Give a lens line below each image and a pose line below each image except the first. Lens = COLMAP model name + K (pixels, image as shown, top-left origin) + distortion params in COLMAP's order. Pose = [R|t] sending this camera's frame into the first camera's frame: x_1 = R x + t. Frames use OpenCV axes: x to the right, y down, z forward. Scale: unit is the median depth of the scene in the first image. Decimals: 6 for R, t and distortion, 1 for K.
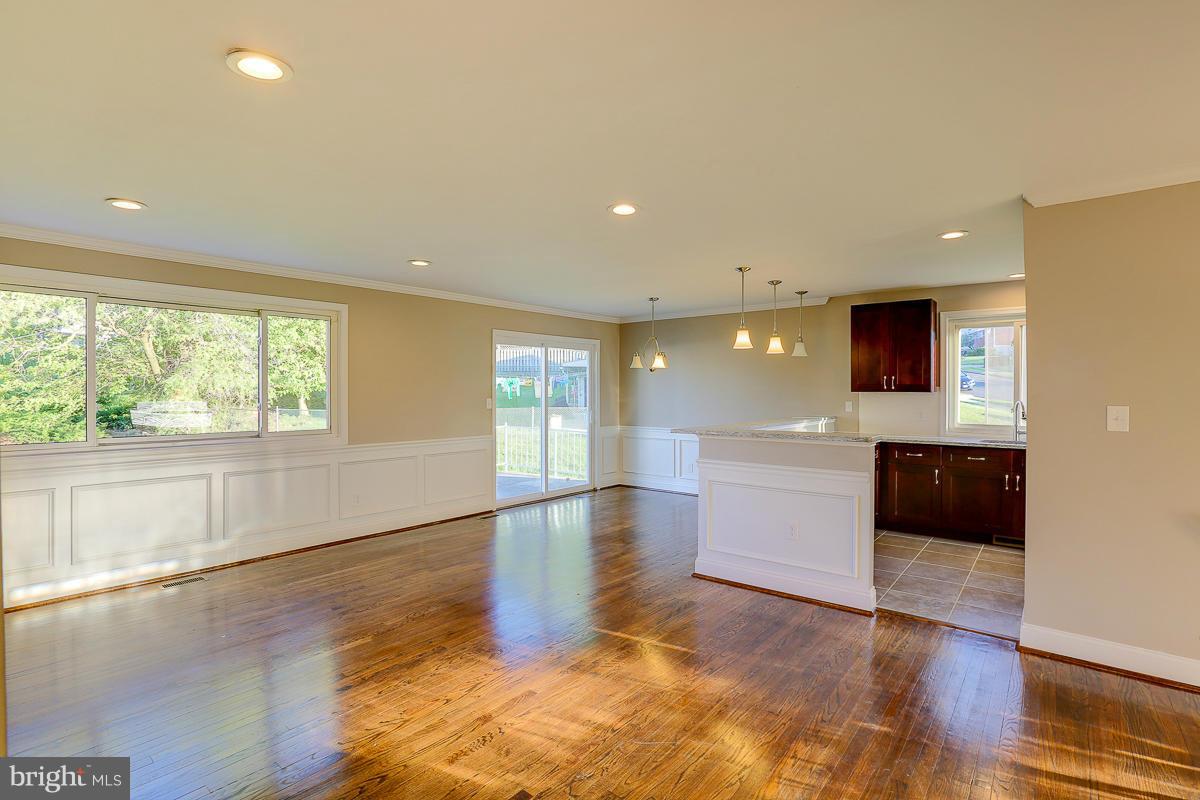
lens RADIAL K [[555.7, 0, 587.6], [0, 555.7, 391.8], [0, 0, 1]] dist [-0.041130, 0.011295]
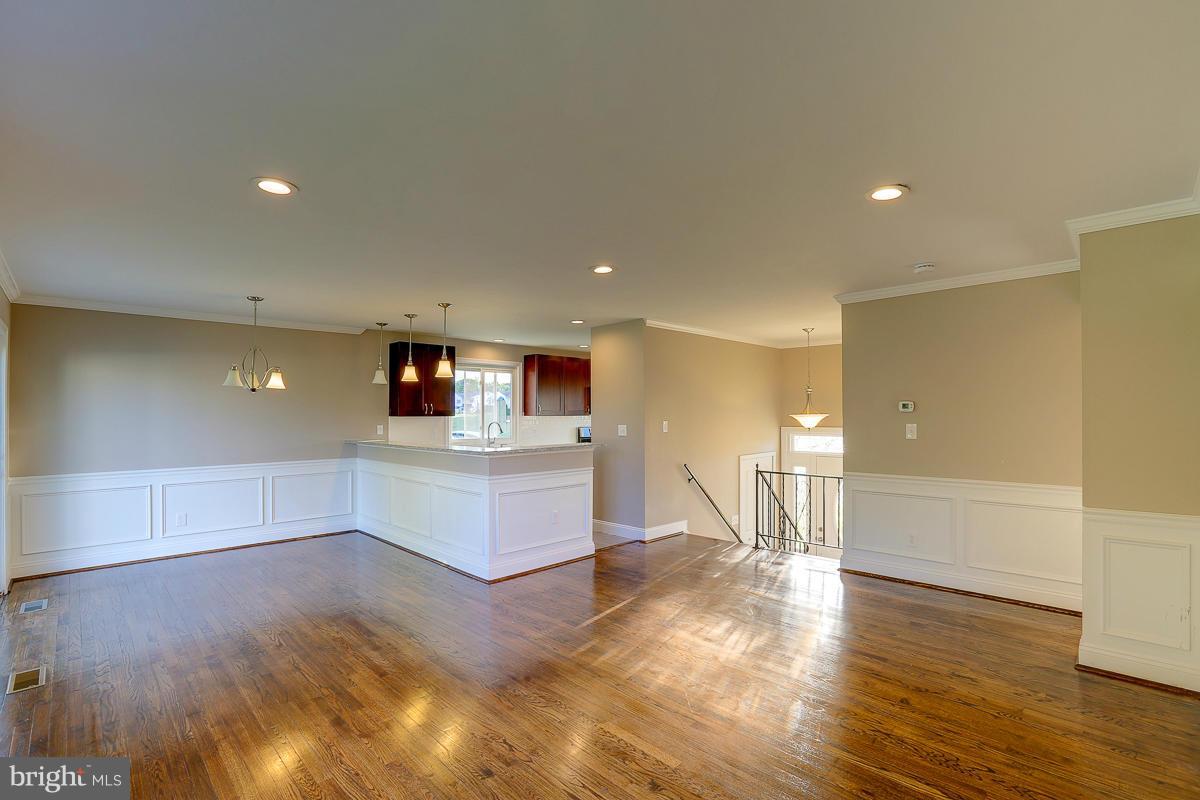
lens RADIAL K [[555.7, 0, 593.8], [0, 555.7, 407.0], [0, 0, 1]] dist [-0.041130, 0.011295]
pose [[0.098514, 0.009702, 0.995088, -0.794530], [0.005580, 0.999931, -0.010301, -0.006762], [-0.995120, 0.006567, 0.098453, 0.606553]]
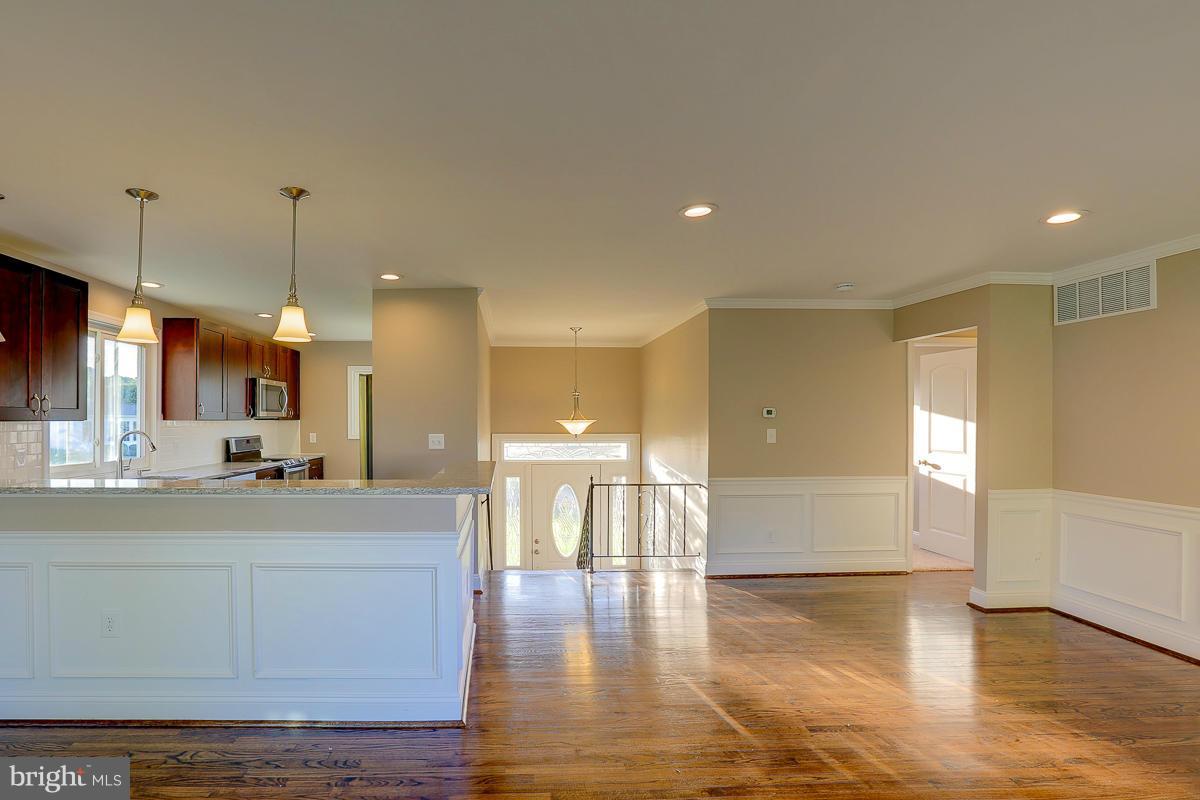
lens RADIAL K [[577.4, 0, 538.2], [0, 577.4, 416.4], [0, 0, 1]] dist [-0.036305, 0.002555]
pose [[-0.667404, -0.000013, 0.744696, -0.301354], [-0.001843, 0.999997, -0.001634, -0.005093], [-0.744694, -0.002463, -0.667402, 1.196864]]
